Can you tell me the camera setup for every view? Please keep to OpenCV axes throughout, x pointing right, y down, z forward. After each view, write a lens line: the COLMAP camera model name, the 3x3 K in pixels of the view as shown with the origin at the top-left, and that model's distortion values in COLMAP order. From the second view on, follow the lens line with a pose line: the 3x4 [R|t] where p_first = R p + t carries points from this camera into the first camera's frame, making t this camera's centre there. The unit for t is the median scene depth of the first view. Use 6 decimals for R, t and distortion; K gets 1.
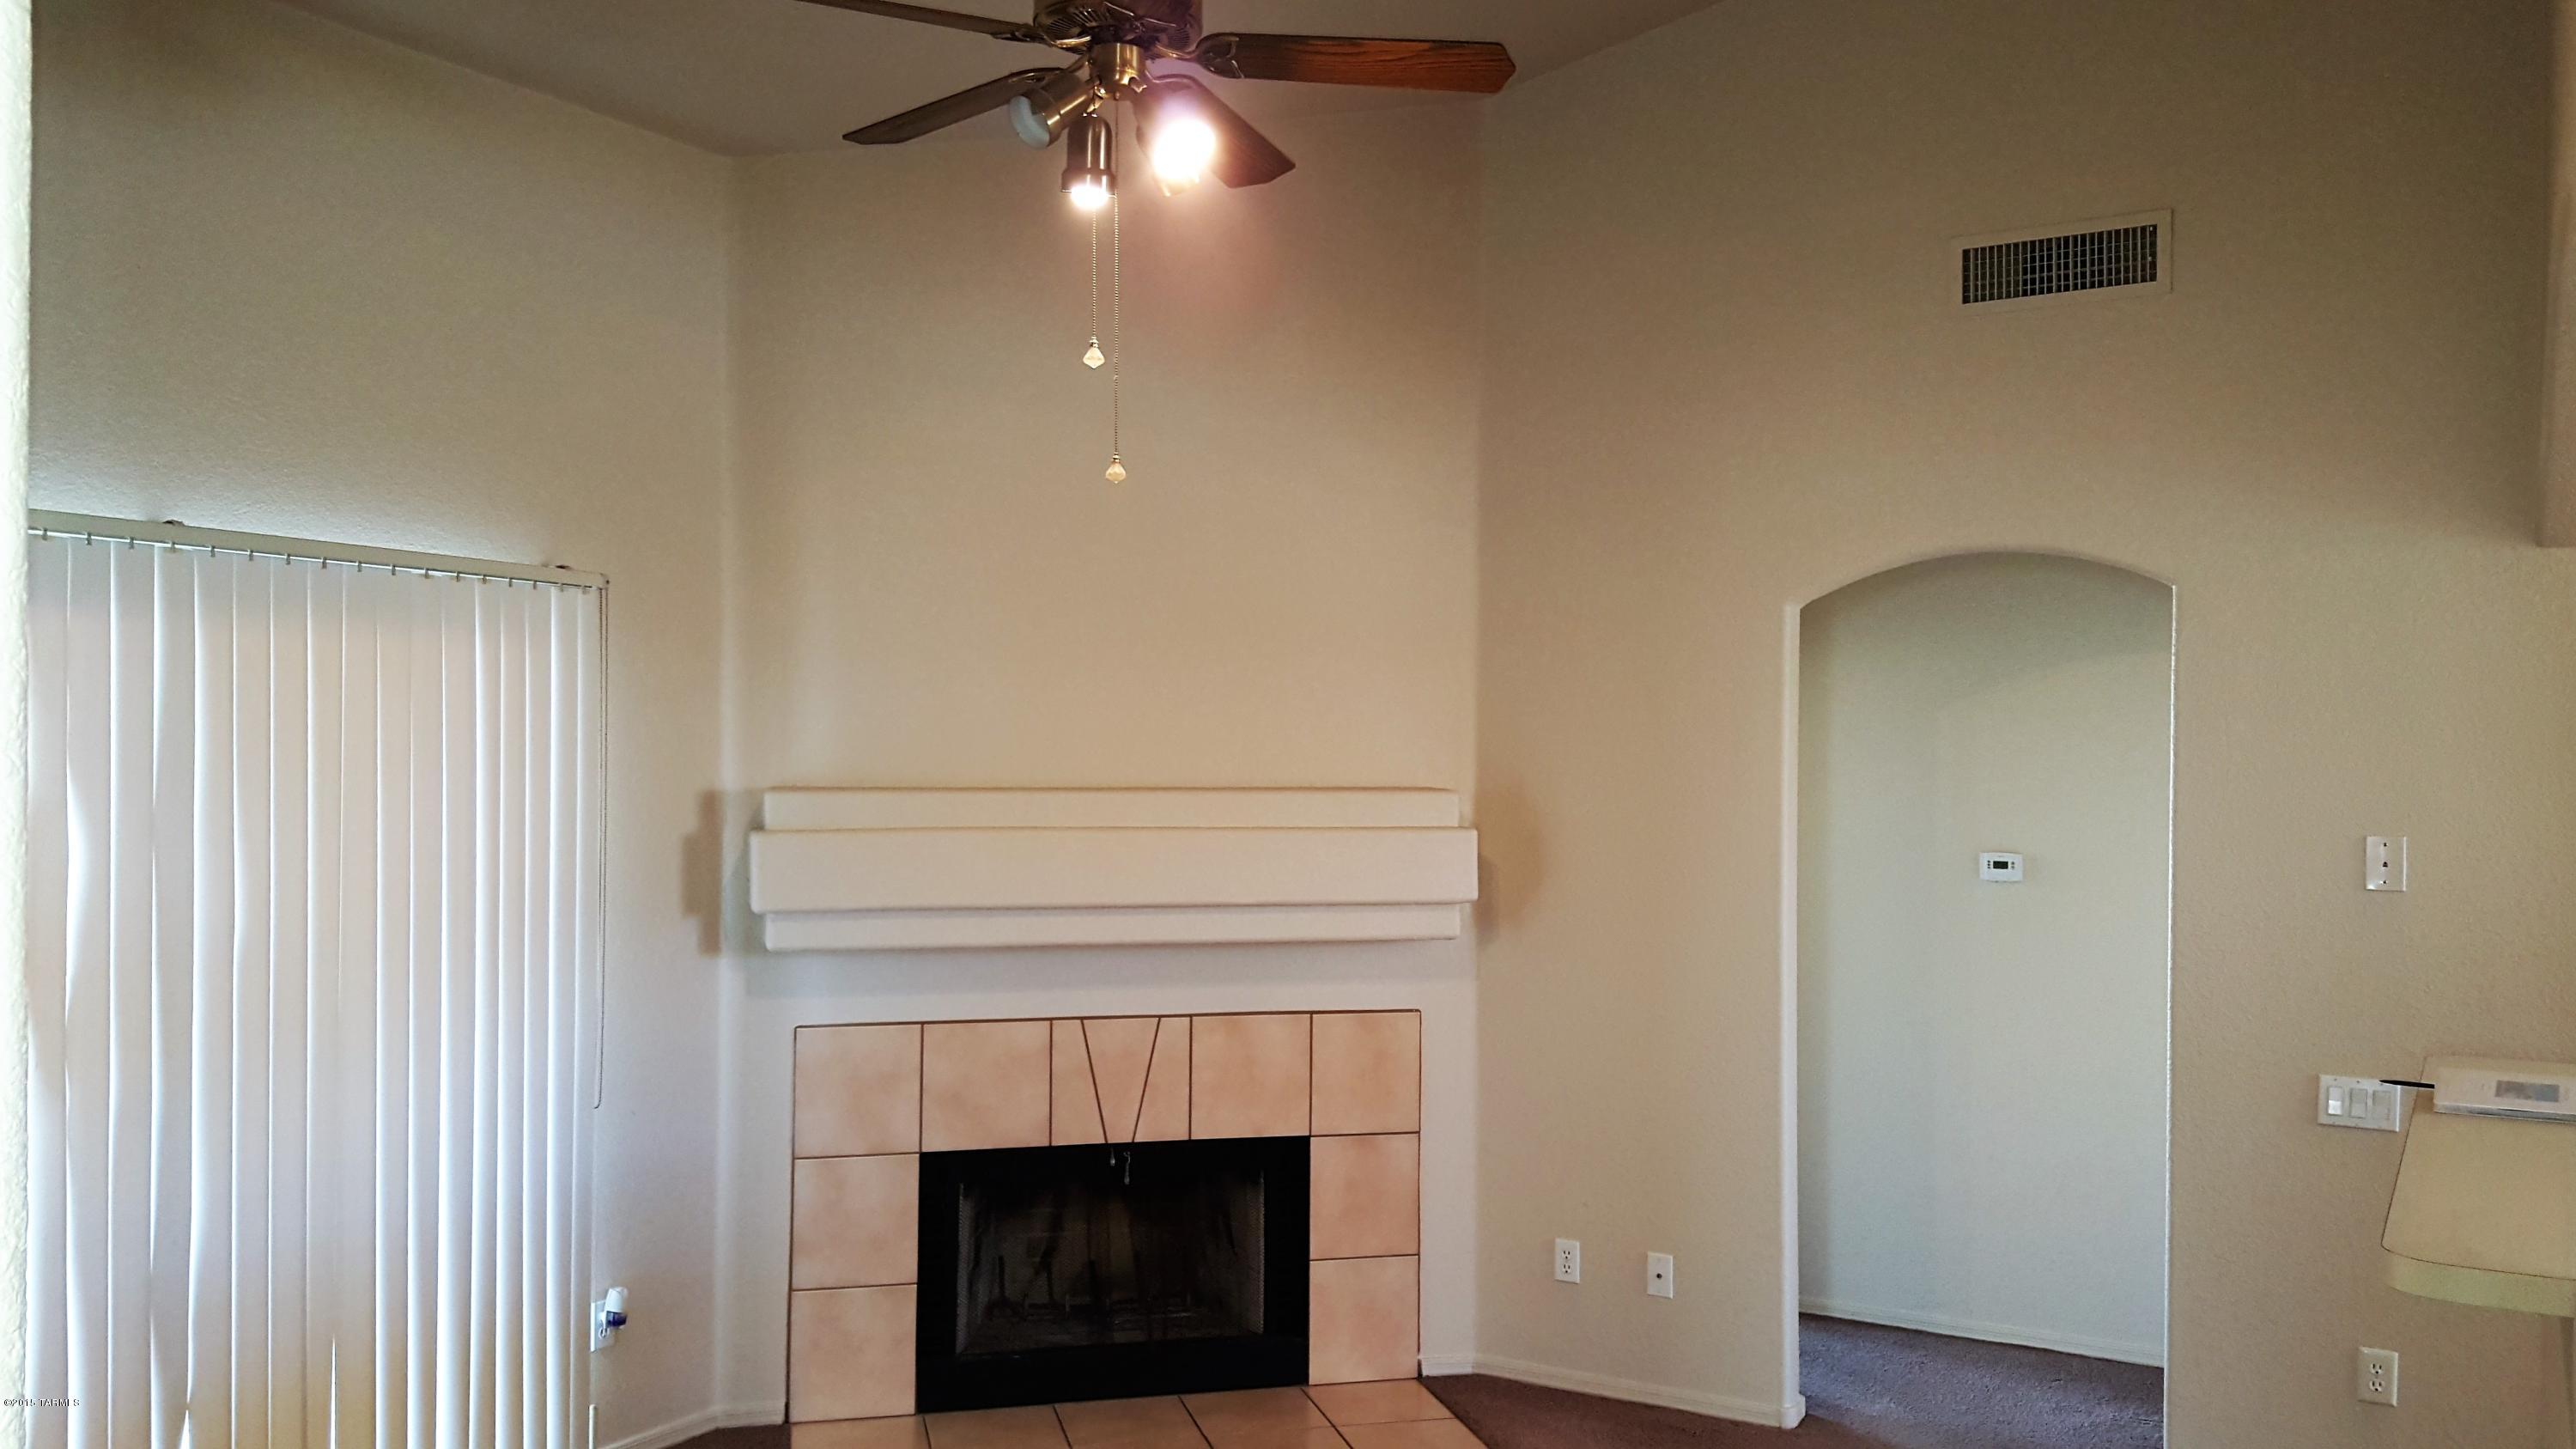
lens RADIAL K [[2301.0, 0, 1288.0], [0, 2301.0, 724.5], [0, 0, 1]] dist [0.003356, 0.001646]
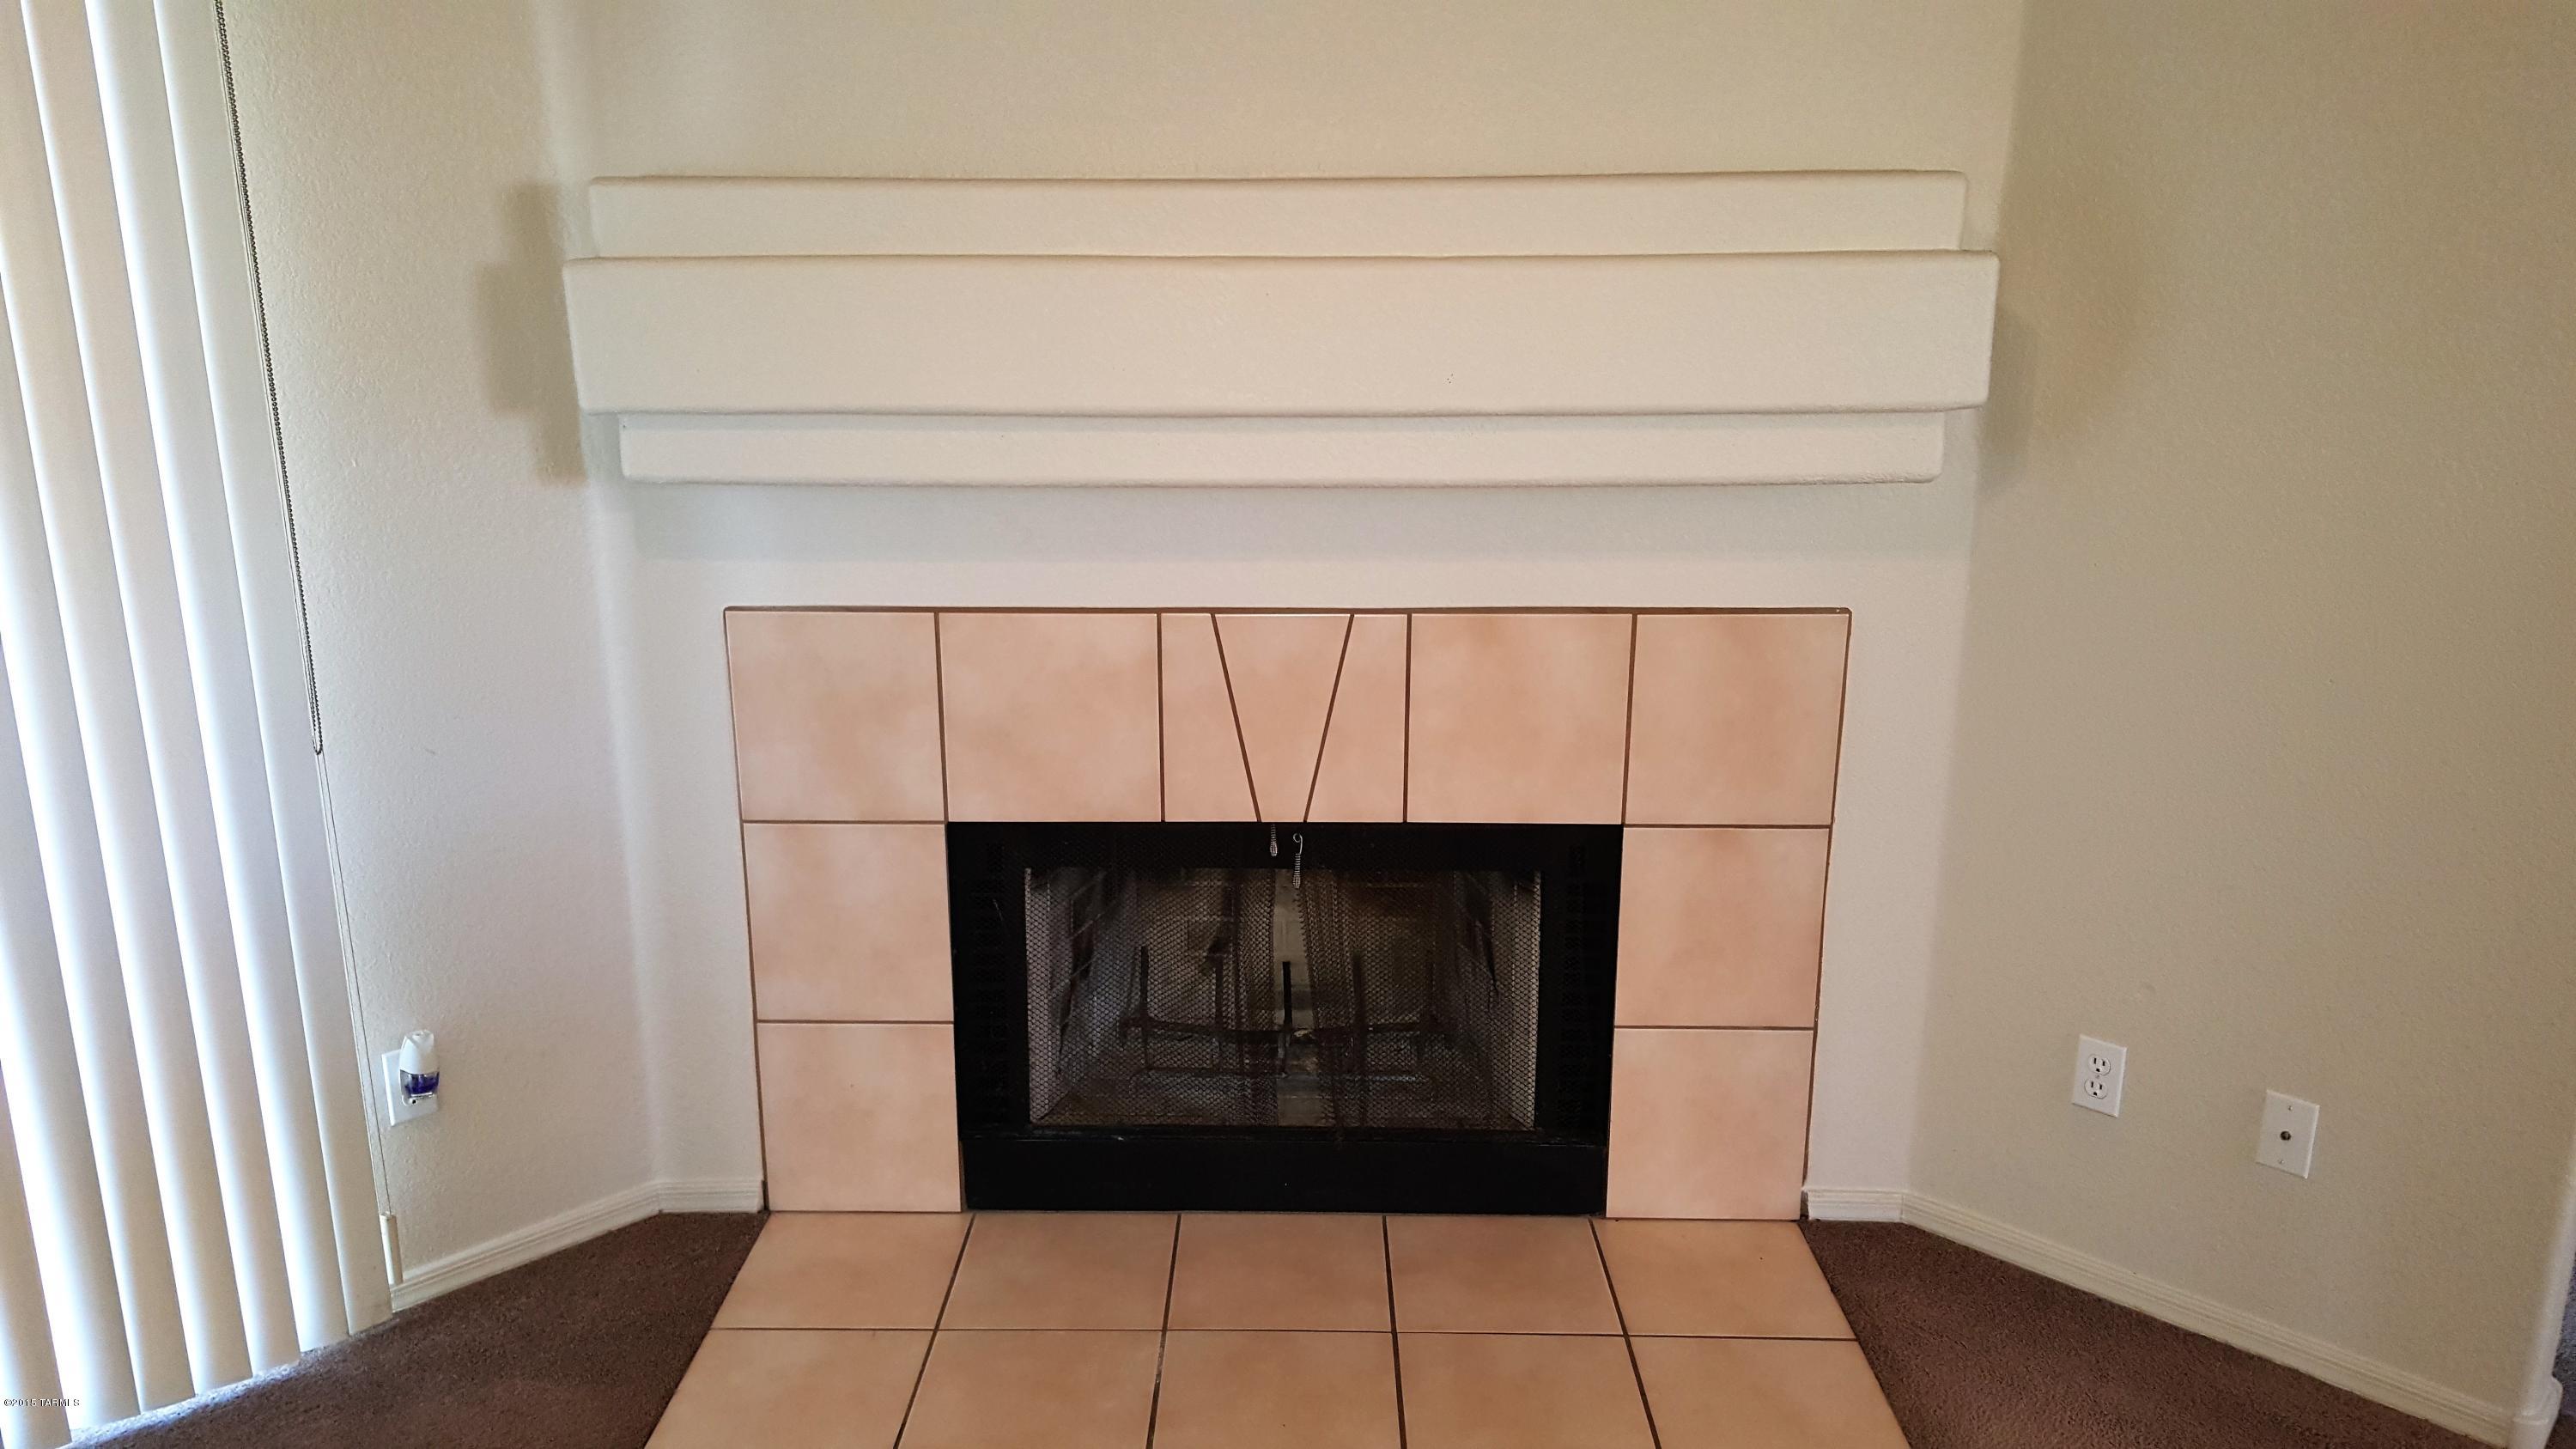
lens RADIAL K [[1942.5, 0, 1239.1], [0, 1942.5, 771.8], [0, 0, 1]] dist [0.112957, -0.147856]
pose [[0.960691, 0.068633, -0.269001, 0.047611], [0.010478, 0.959305, 0.282179, 0.030346], [0.277421, -0.273905, 0.920877, 0.543811]]
